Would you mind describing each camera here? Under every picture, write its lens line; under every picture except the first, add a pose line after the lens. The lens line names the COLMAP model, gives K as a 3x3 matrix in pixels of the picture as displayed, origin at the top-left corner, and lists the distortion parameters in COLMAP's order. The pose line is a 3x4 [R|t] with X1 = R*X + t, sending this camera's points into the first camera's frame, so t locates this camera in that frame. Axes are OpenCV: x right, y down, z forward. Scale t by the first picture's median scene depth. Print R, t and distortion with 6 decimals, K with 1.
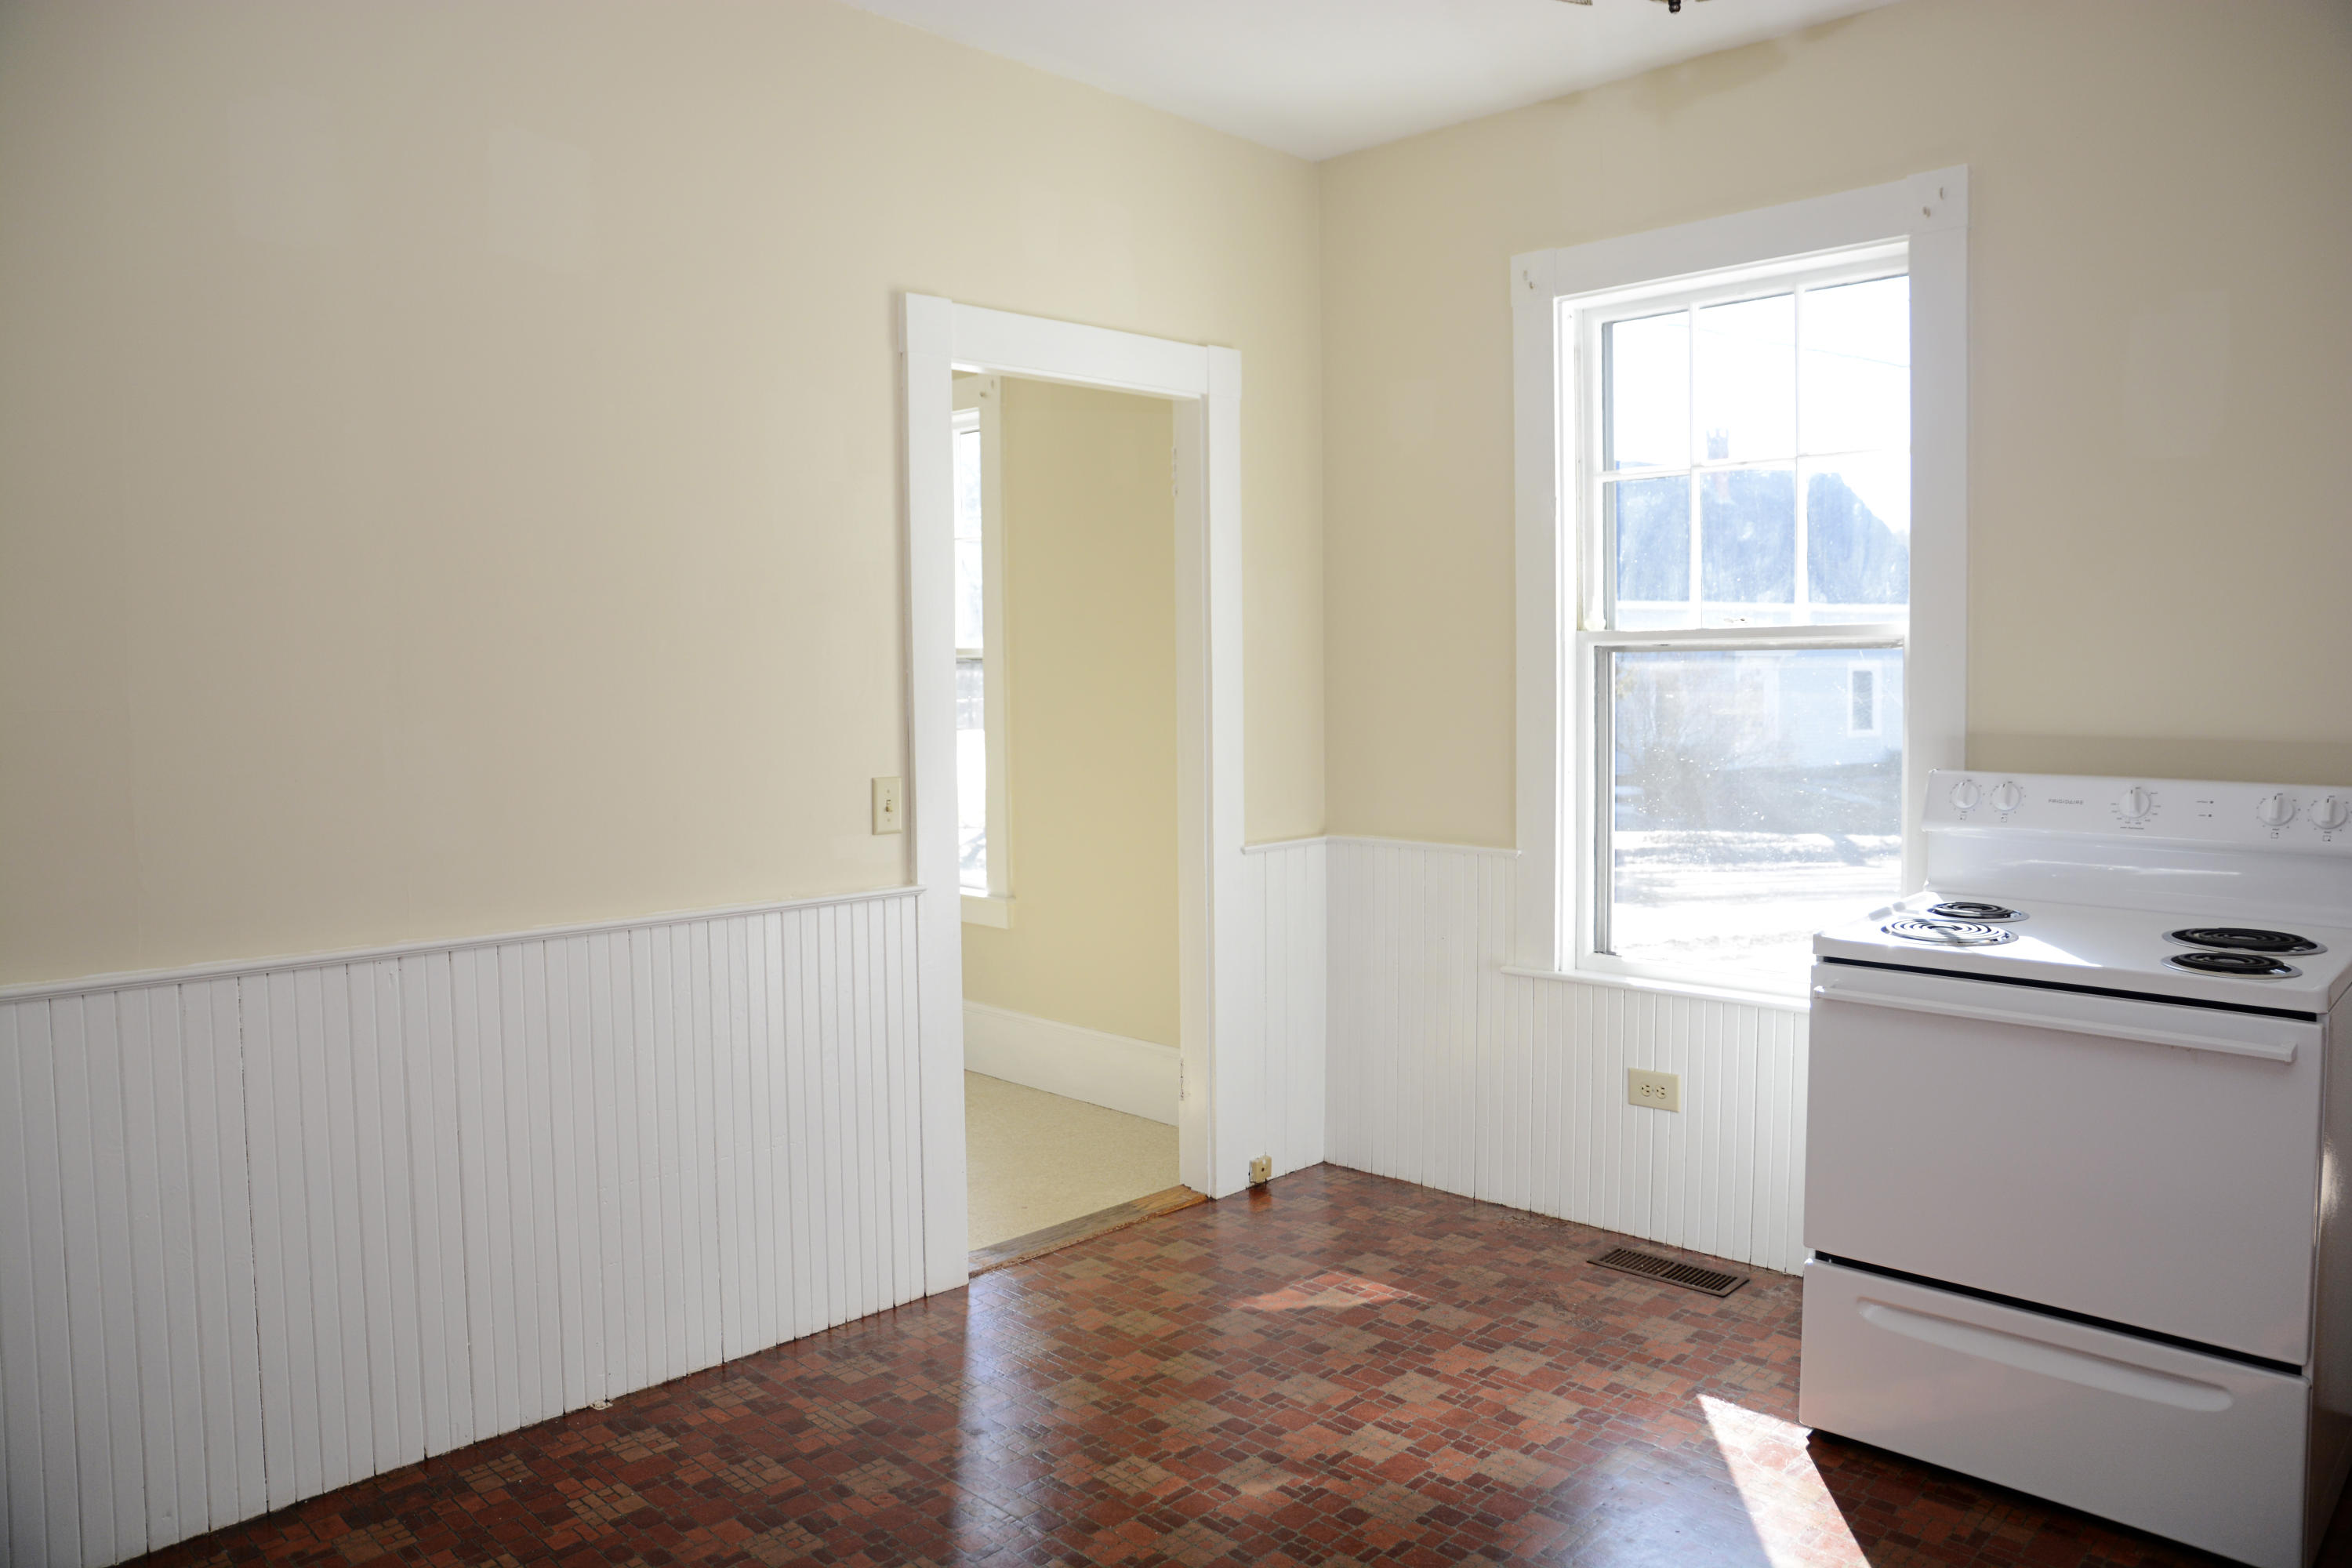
lens RADIAL K [[1716.0, 0, 1185.5], [0, 1716.0, 743.9], [0, 0, 1]] dist [-0.101490, 0.059220]
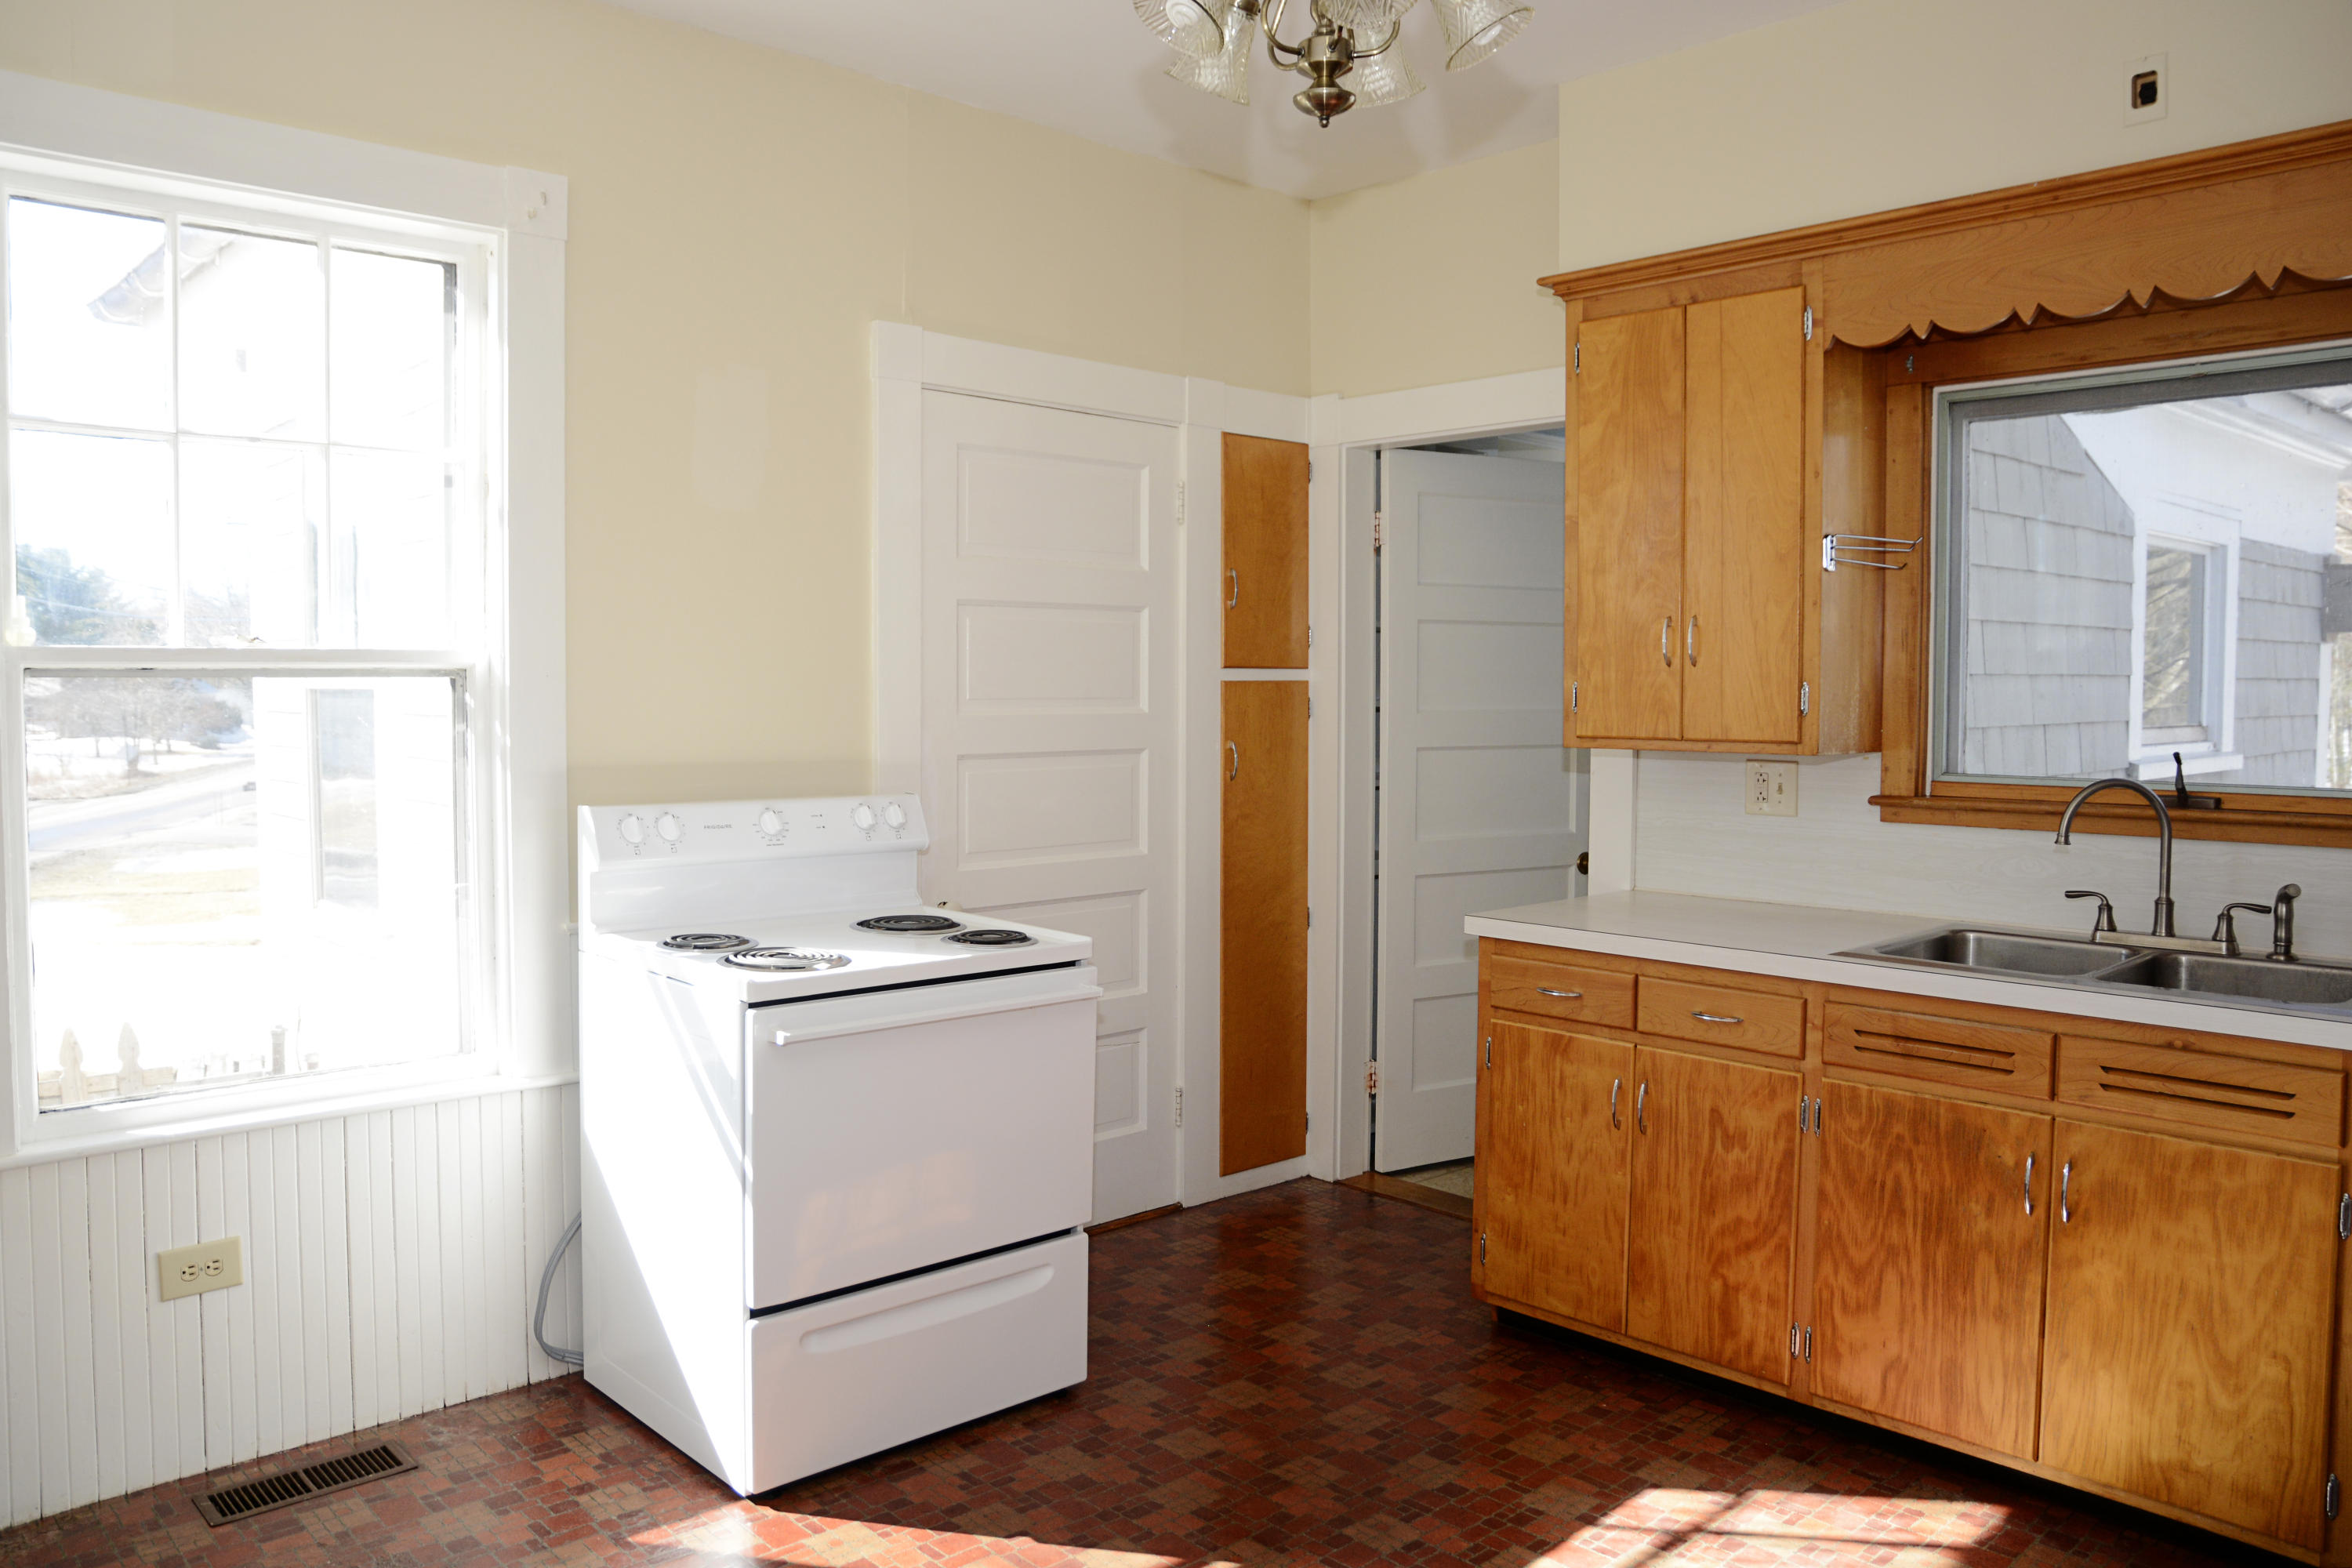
lens RADIAL K [[1716.0, 0, 1133.0], [0, 1716.0, 768.5], [0, 0, 1]] dist [-0.101490, 0.059220]
pose [[0.032189, -0.035227, 0.998861, -0.455552], [0.043432, 0.998484, 0.033815, -0.022873], [-0.998538, 0.042294, 0.033670, 0.594783]]
